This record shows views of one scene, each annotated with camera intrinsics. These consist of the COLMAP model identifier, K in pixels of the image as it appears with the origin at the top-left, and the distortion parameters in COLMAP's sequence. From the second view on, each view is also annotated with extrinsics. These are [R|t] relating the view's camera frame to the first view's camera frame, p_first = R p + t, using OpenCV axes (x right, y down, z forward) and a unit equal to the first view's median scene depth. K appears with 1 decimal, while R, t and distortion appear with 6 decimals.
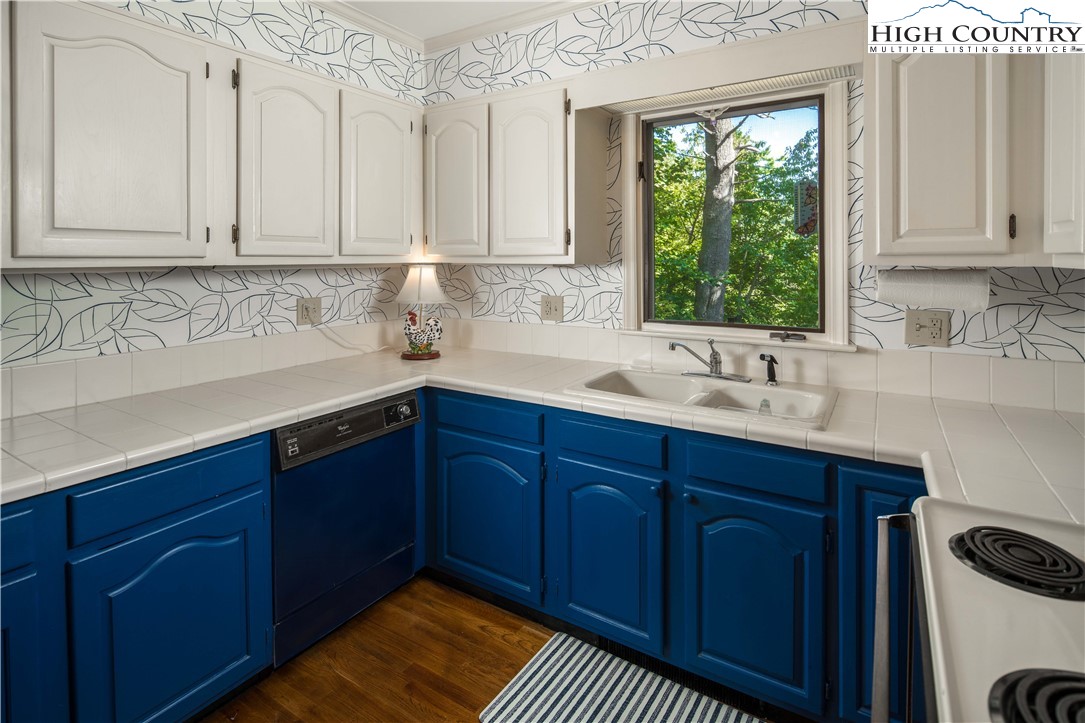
lens RADIAL K [[538.5, 0, 542.0], [0, 538.5, 265.8], [0, 0, 1]] dist [-0.000204, -0.000481]
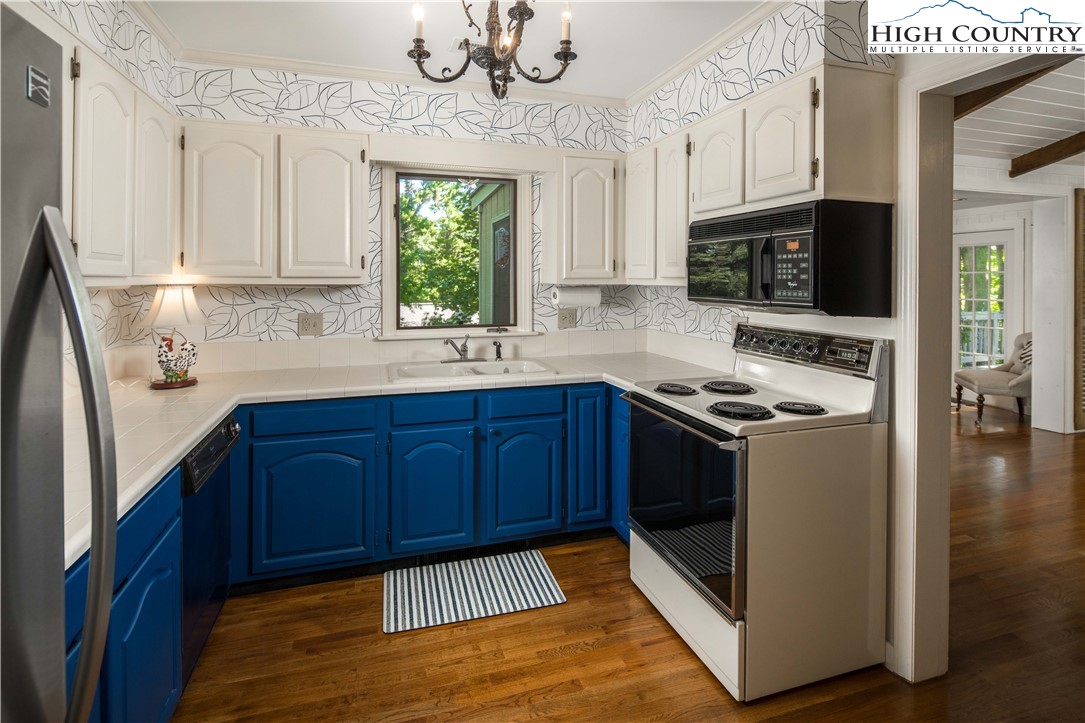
lens RADIAL K [[532.5, 0, 543.7], [0, 532.5, 286.3], [0, 0, 1]] dist [0.000454, 0.000074]
pose [[0.645956, -0.007027, 0.763342, -0.661026], [0.006936, 0.999970, 0.003336, -0.000099], [-0.763343, 0.003140, 0.645986, -0.101699]]
